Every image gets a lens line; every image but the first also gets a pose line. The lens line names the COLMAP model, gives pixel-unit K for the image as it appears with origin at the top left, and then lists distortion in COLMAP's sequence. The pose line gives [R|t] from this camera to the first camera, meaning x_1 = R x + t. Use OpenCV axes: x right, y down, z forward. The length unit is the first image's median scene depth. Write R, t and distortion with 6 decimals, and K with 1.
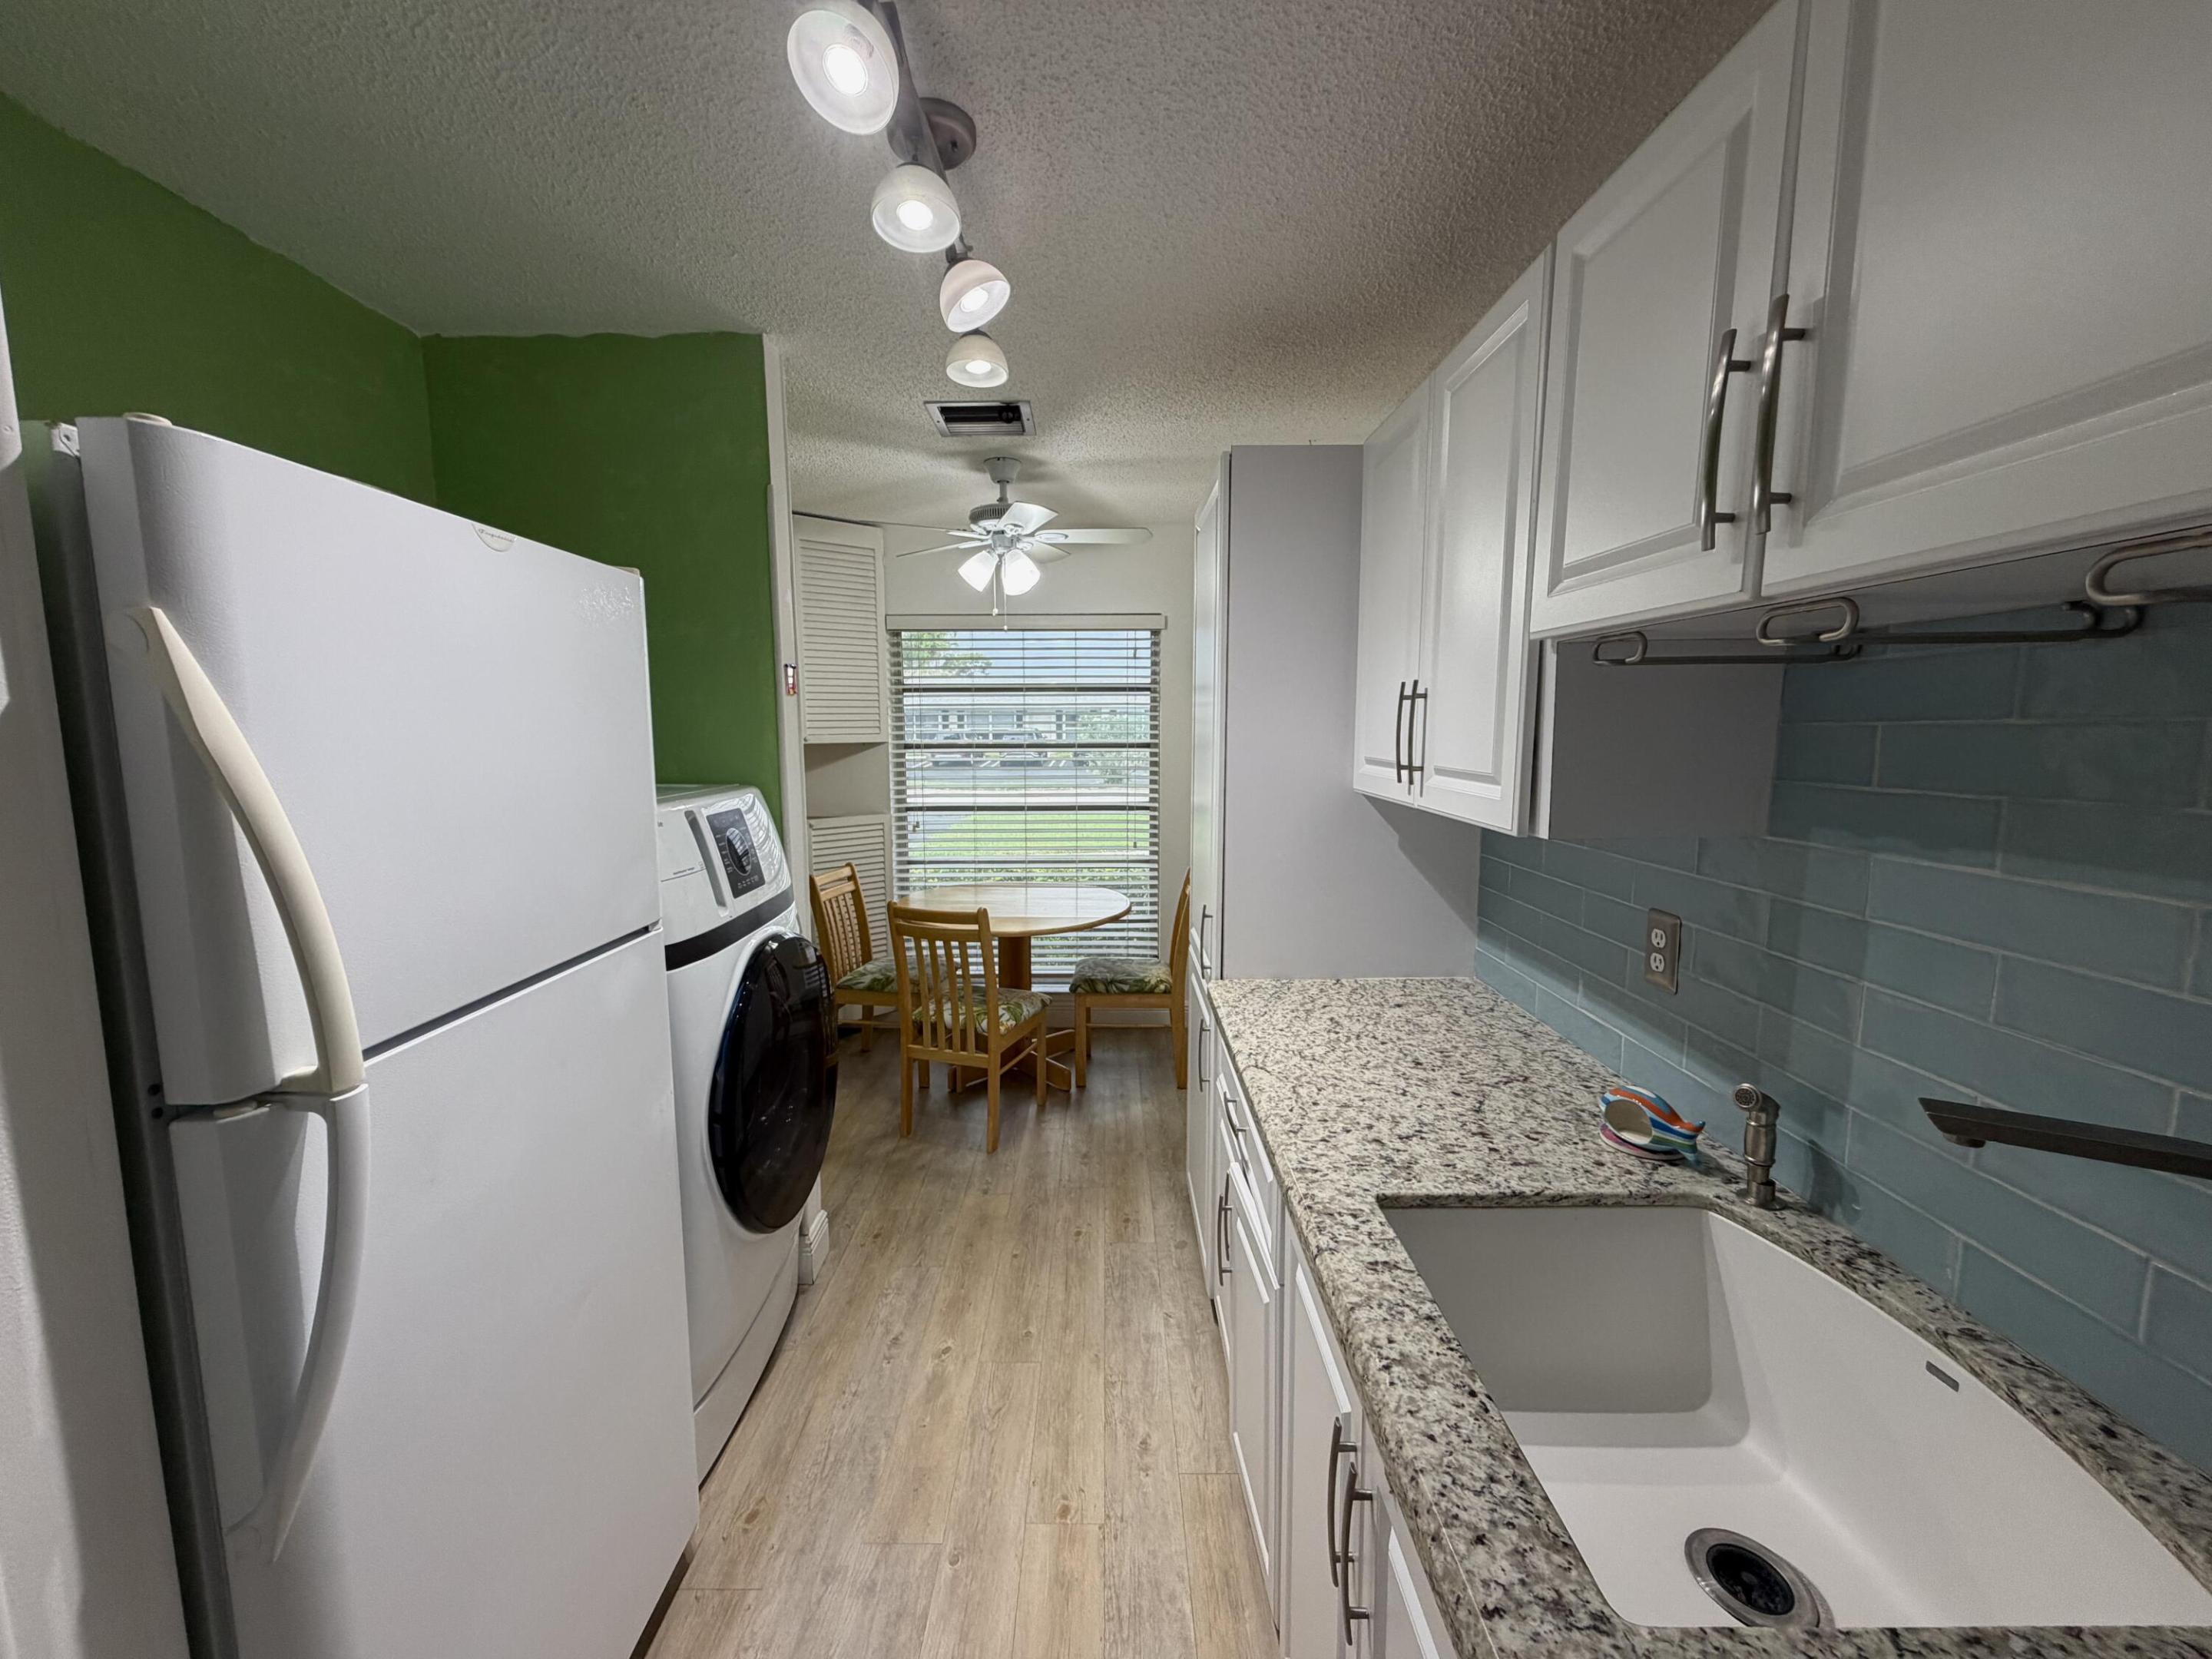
lens RADIAL K [[884.9, 0, 1109.8], [0, 884.9, 837.9], [0, 0, 1]] dist [0.001231, -0.000425]
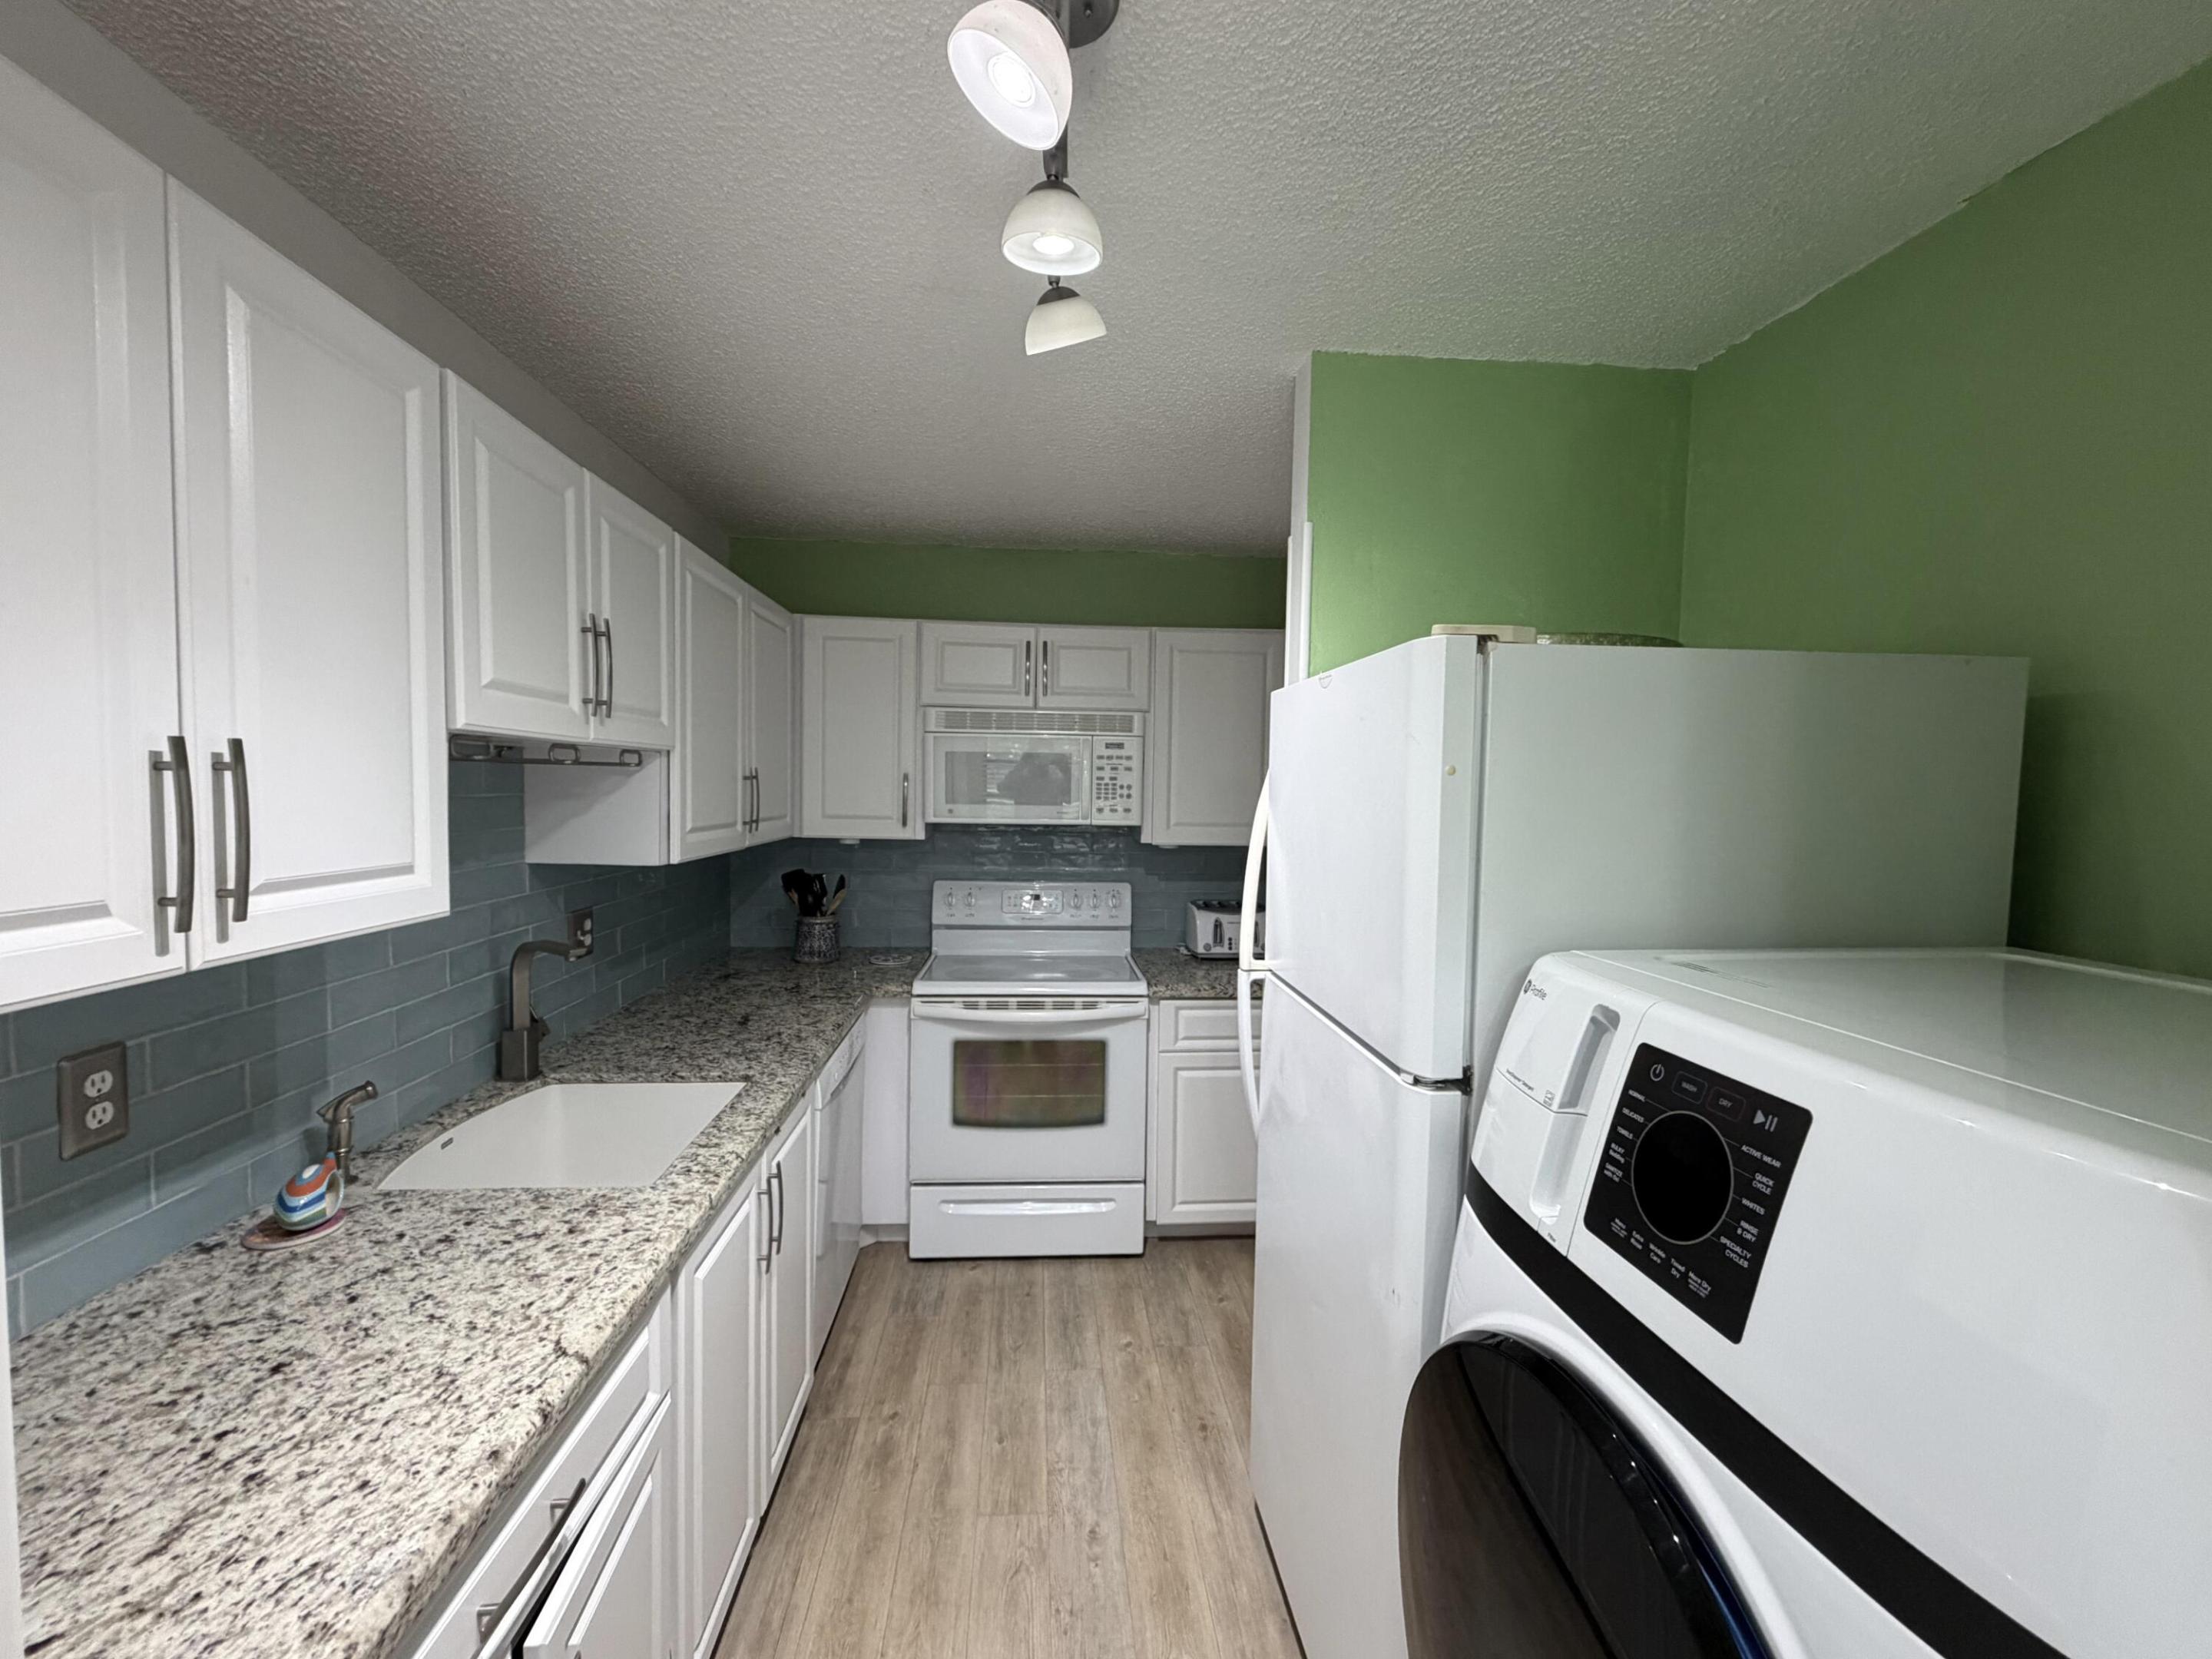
lens RADIAL K [[884.9, 0, 1104.9], [0, 884.9, 836.2], [0, 0, 1]] dist [0.001231, -0.000425]
pose [[-0.996387, -0.007034, -0.084643, -0.201213], [-0.022100, 0.983708, 0.178411, -0.277980], [0.082009, 0.179637, -0.980309, 1.949652]]
